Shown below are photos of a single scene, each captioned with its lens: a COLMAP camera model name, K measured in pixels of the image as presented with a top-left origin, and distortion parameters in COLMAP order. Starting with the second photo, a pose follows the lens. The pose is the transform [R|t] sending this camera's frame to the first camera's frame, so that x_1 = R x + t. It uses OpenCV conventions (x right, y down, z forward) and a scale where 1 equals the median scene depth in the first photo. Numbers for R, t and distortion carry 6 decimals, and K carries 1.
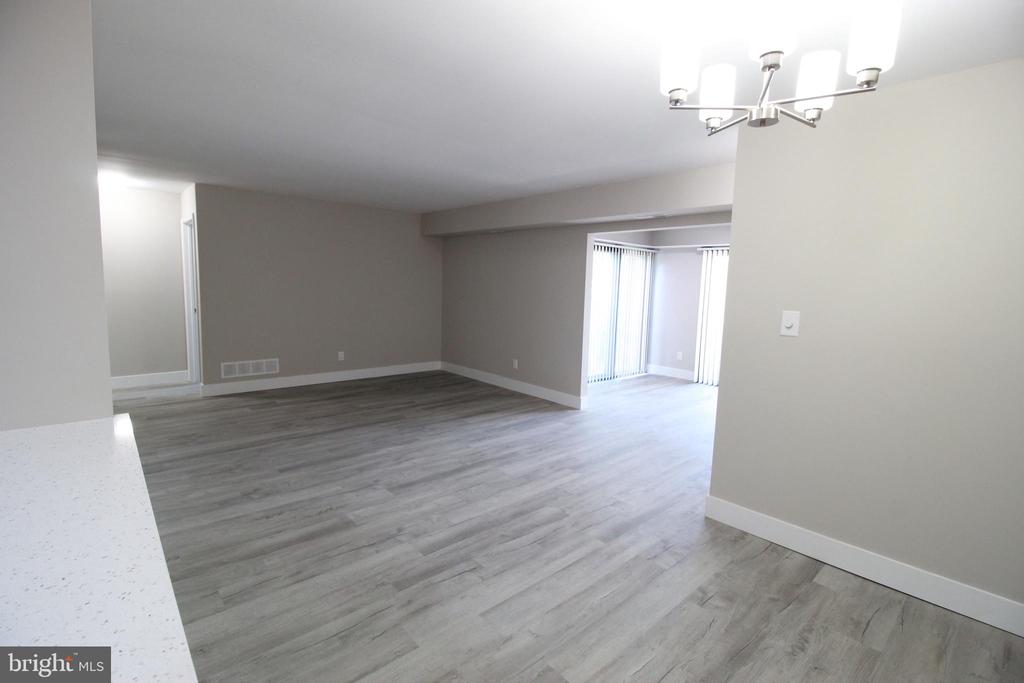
lens RADIAL K [[477.1, 0, 513.8], [0, 477.1, 336.0], [0, 0, 1]] dist [0.002634, -0.016217]
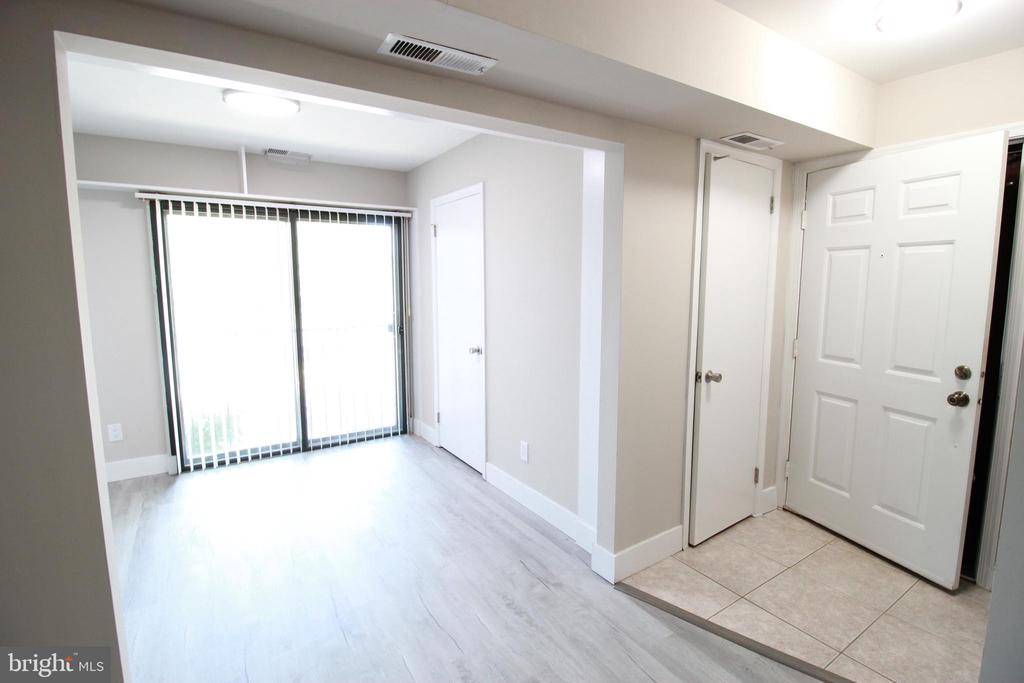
lens RADIAL K [[477.1, 0, 513.8], [0, 477.1, 336.0], [0, 0, 1]] dist [0.002634, -0.016217]
pose [[0.151634, -0.147019, 0.977442, -0.046990], [0.117560, 0.984540, 0.129849, -0.114459], [-0.981421, 0.095218, 0.166573, 1.024618]]
